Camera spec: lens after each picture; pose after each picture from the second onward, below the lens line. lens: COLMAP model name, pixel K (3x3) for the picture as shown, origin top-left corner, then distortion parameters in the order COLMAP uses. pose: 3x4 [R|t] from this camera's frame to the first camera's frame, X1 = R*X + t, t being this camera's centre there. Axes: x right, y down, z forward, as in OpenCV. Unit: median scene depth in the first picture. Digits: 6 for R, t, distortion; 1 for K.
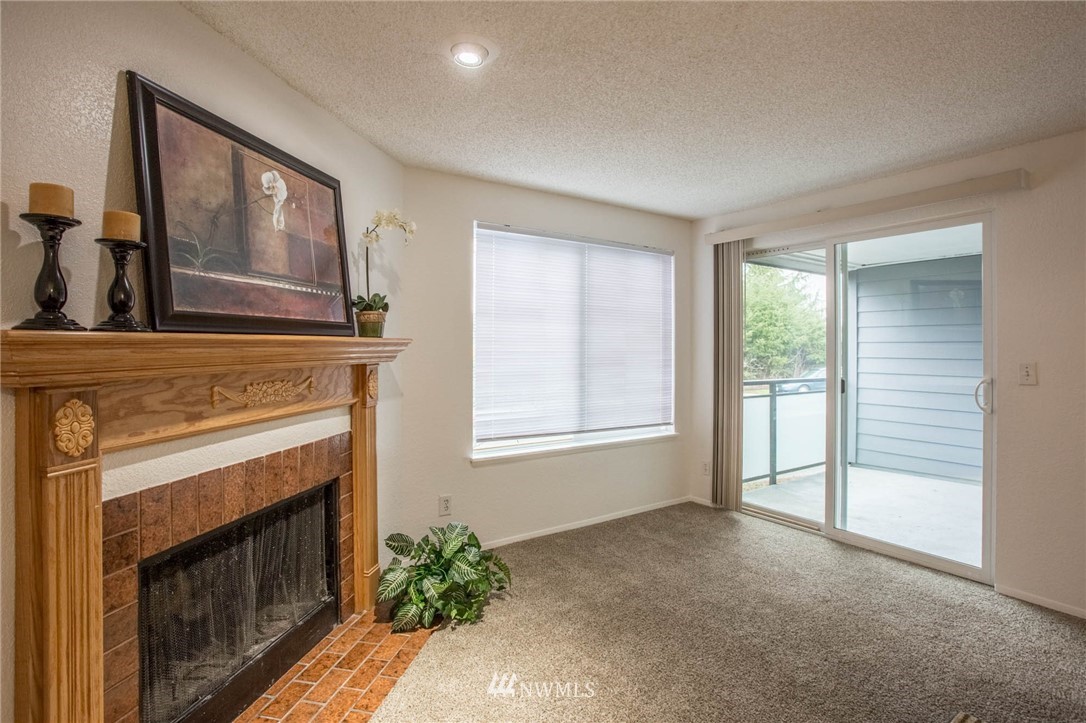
lens RADIAL K [[541.5, 0, 542.0], [0, 541.5, 342.6], [0, 0, 1]] dist [-0.056677, 0.025808]
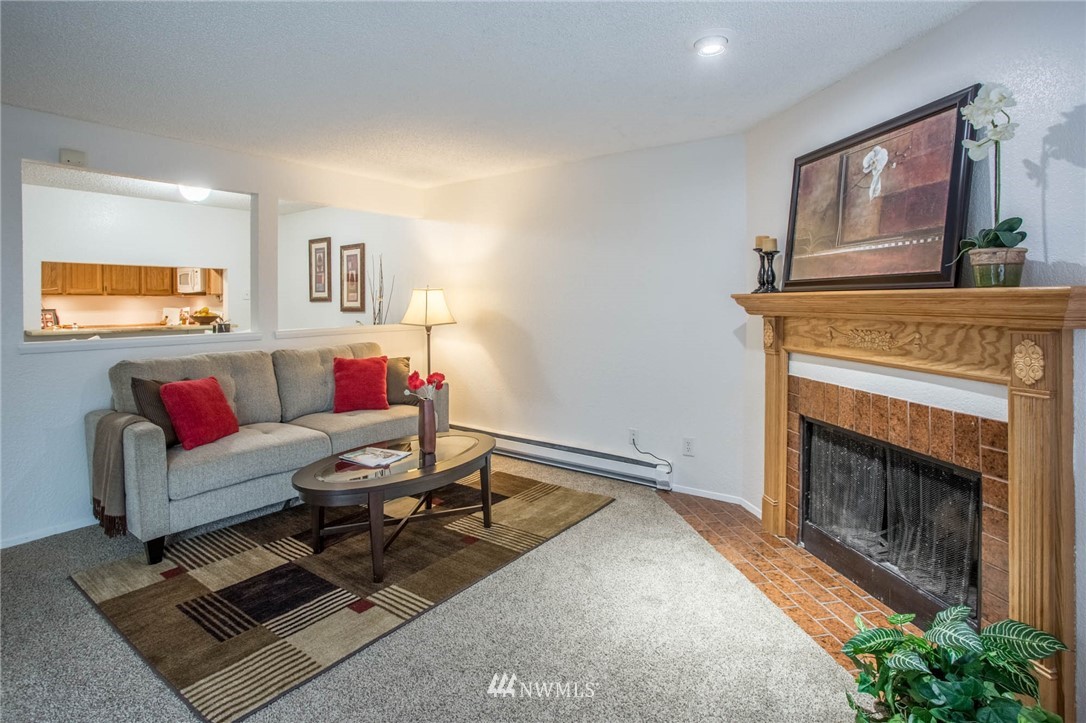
lens RADIAL K [[555.6, 0, 546.2], [0, 555.6, 302.5], [0, 0, 1]] dist [-0.057457, 0.027660]
pose [[-0.933021, -0.003016, -0.359809, 0.605834], [-0.002652, 0.999995, -0.001505, 0.015858], [0.359812, -0.000450, -0.933025, 1.923380]]
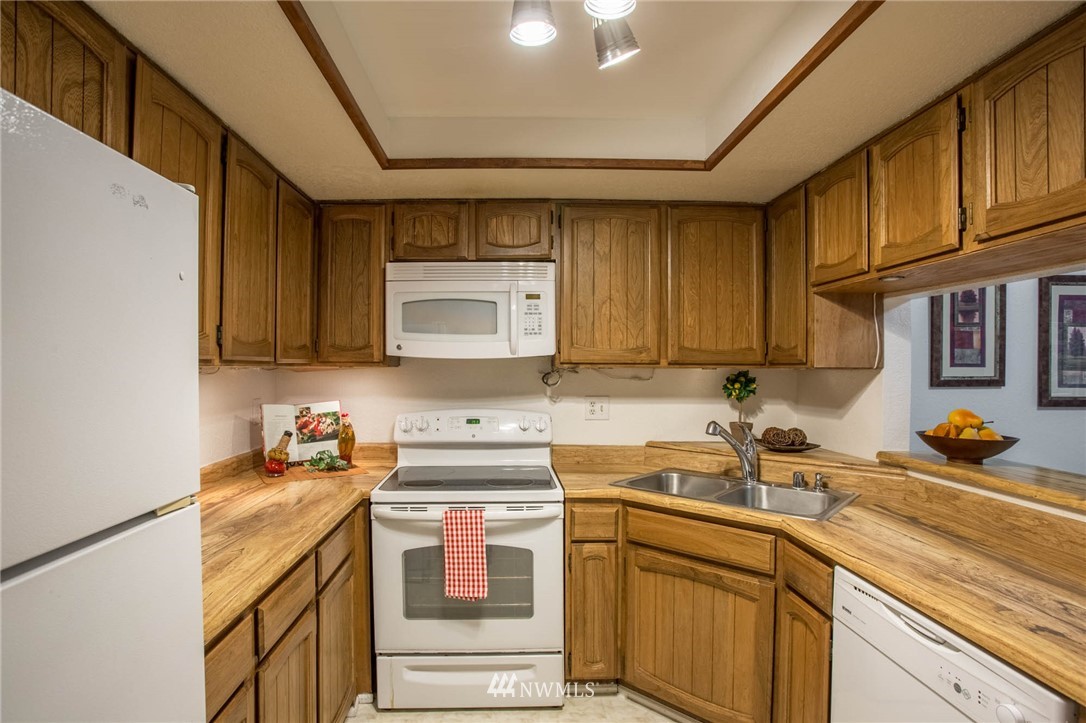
lens RADIAL K [[545.4, 0, 510.3], [0, 545.4, 370.2], [0, 0, 1]] dist [-0.073088, 0.029548]
pose [[-0.530724, -0.003765, -0.847536, 2.621813], [-0.006404, 0.999979, -0.000432, -0.027304], [0.847520, 0.005198, -0.530737, -1.894088]]
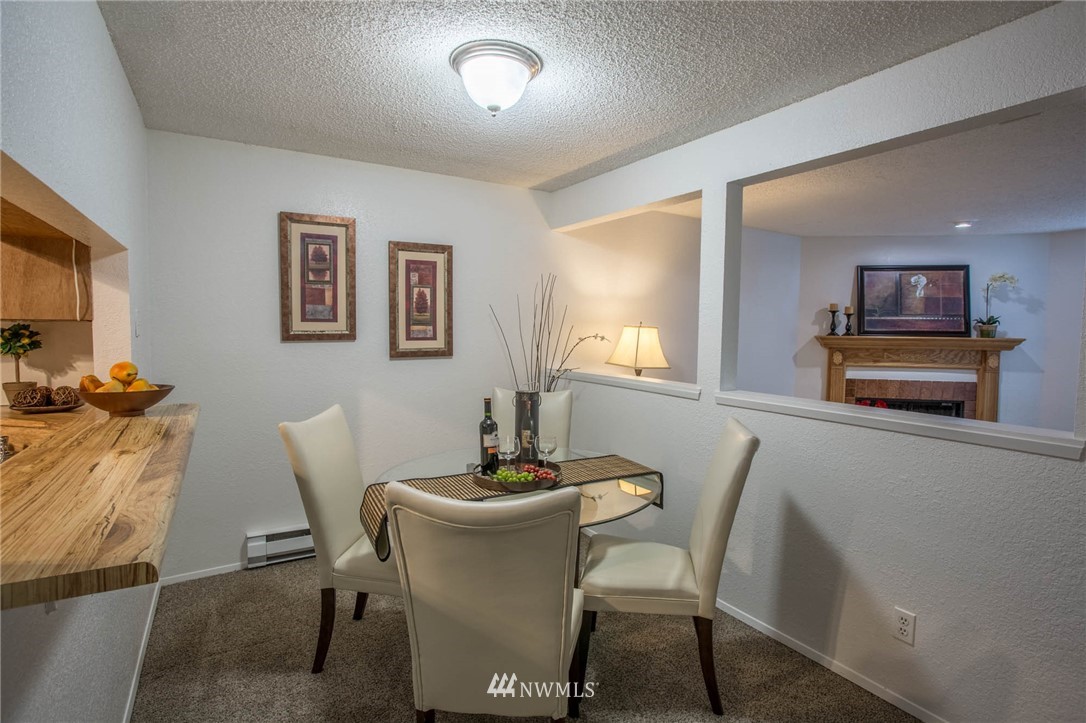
lens RADIAL K [[536.0, 0, 533.9], [0, 536.0, 358.3], [0, 0, 1]] dist [-0.090215, 0.047775]
pose [[-0.029379, 0.049452, -0.998344, 2.261860], [-0.007784, 0.998734, 0.049700, -0.019839], [0.999538, 0.009232, -0.028957, -0.890460]]
